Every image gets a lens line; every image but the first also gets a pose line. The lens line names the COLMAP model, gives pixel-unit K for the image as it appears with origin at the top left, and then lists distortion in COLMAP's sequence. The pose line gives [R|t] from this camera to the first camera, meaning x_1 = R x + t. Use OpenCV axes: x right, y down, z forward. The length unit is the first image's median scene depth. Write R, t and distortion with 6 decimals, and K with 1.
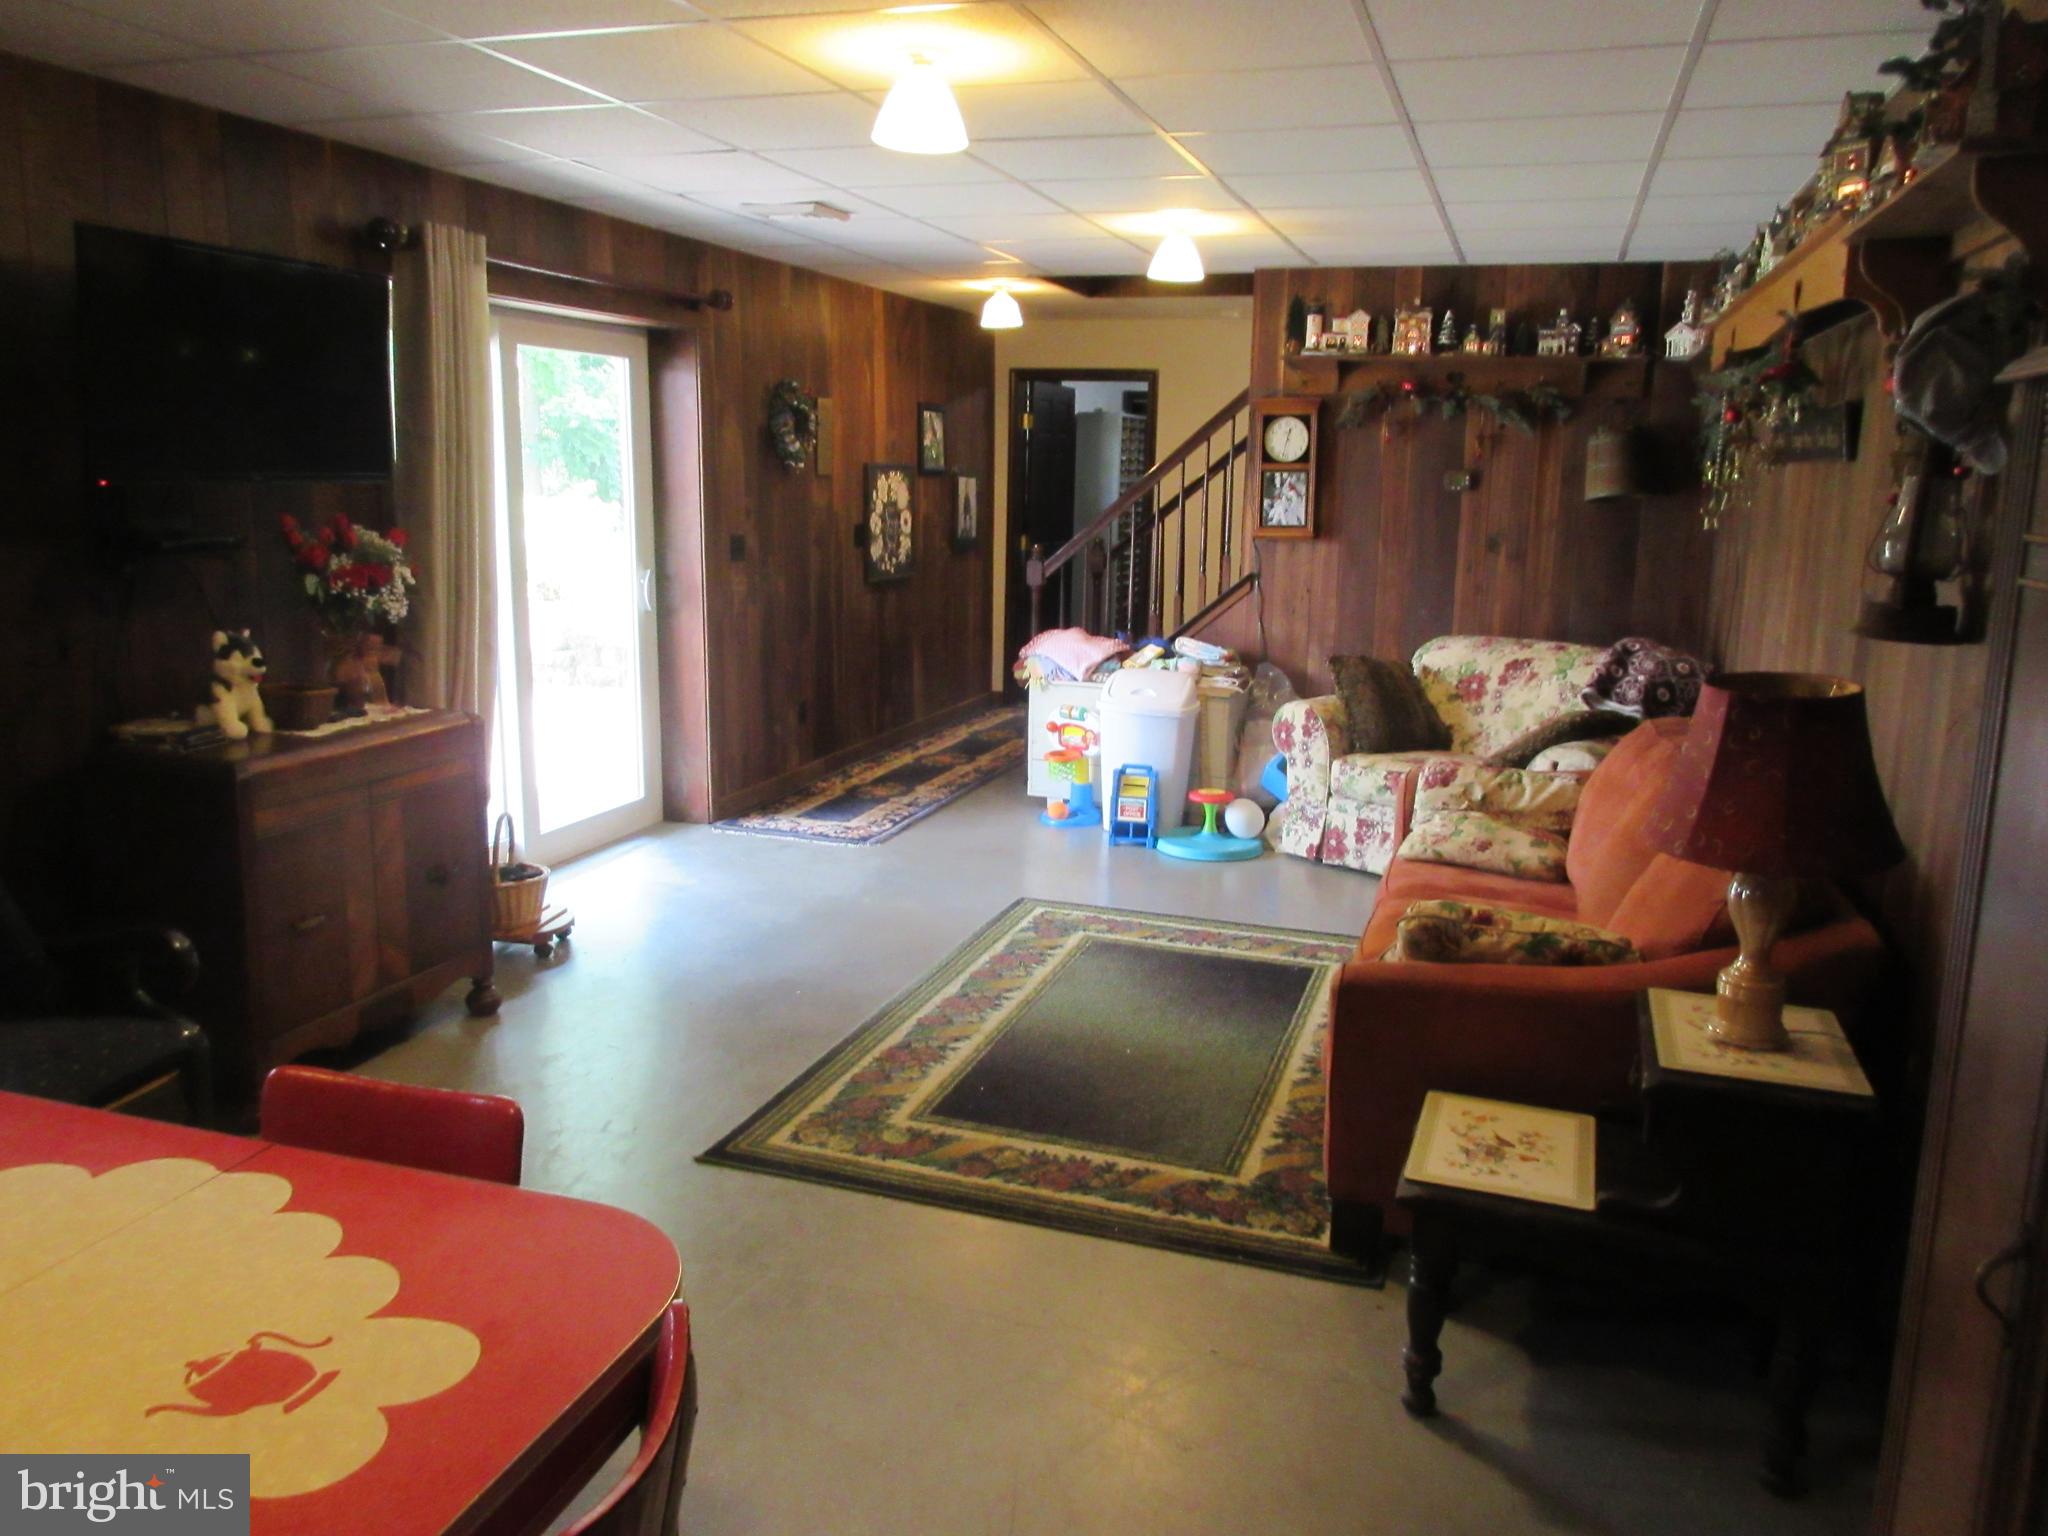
lens RADIAL K [[1531.4, 0, 1020.6], [0, 1531.4, 769.8], [0, 0, 1]] dist [-0.000438, 0.006537]
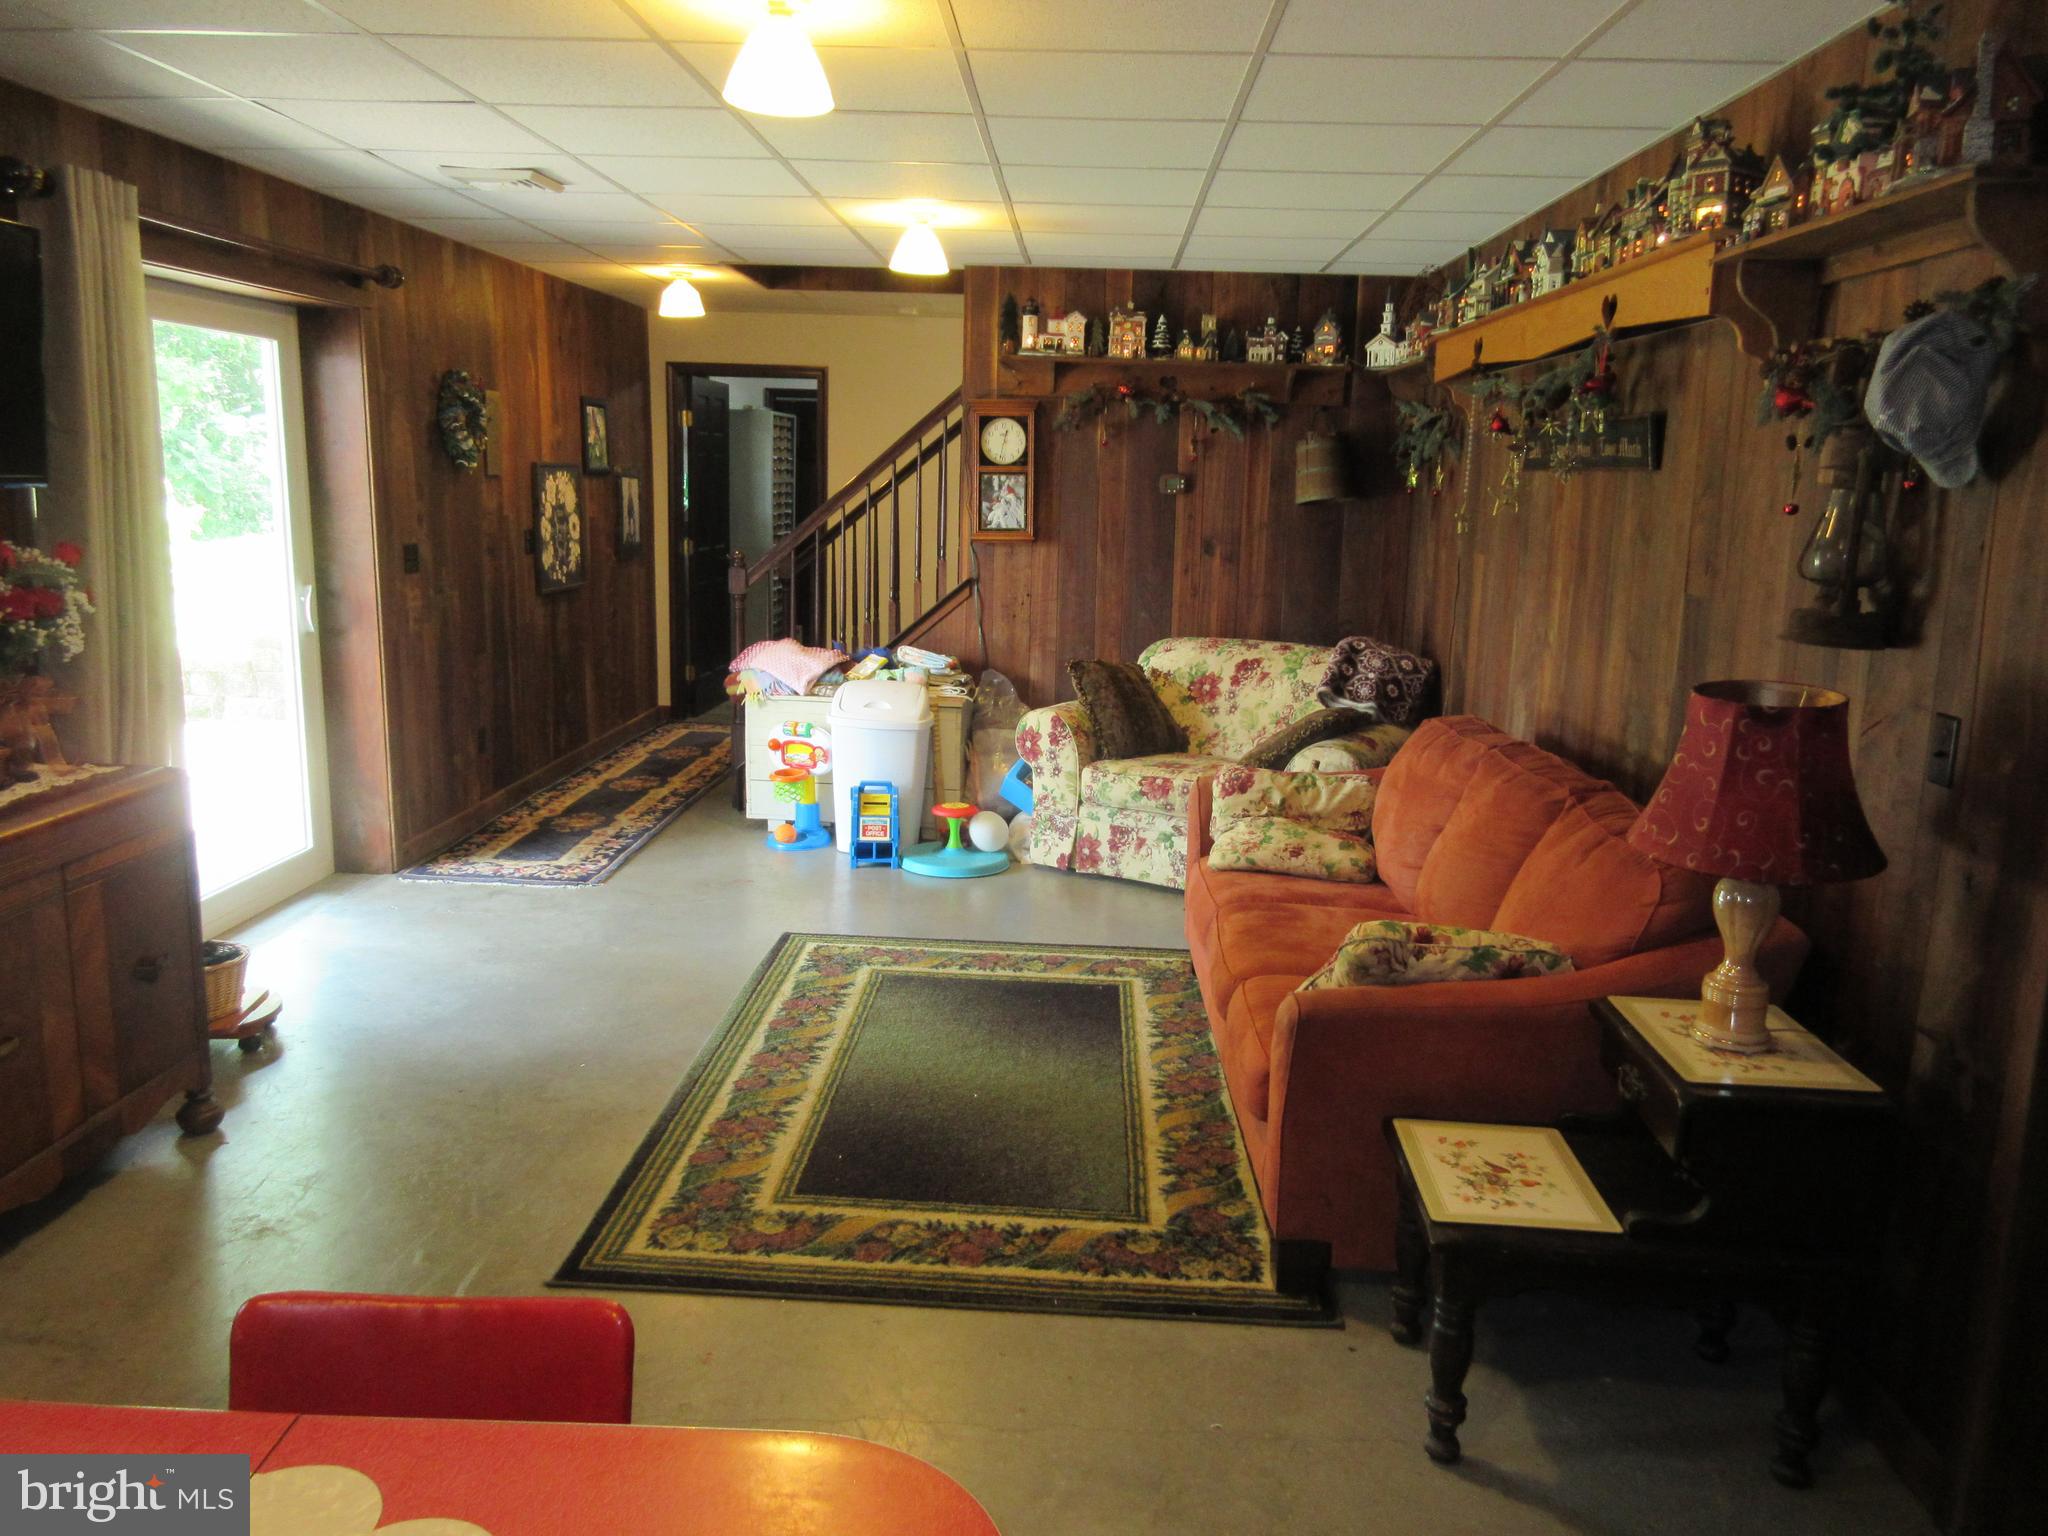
lens RADIAL K [[1531.4, 0, 1021.6], [0, 1531.4, 768.0], [0, 0, 1]] dist [-0.000438, 0.006537]
pose [[0.961142, -0.048216, 0.271810, -0.121557], [0.048178, 0.998816, 0.006818, -0.017557], [-0.271817, 0.006543, 0.962327, 0.074240]]
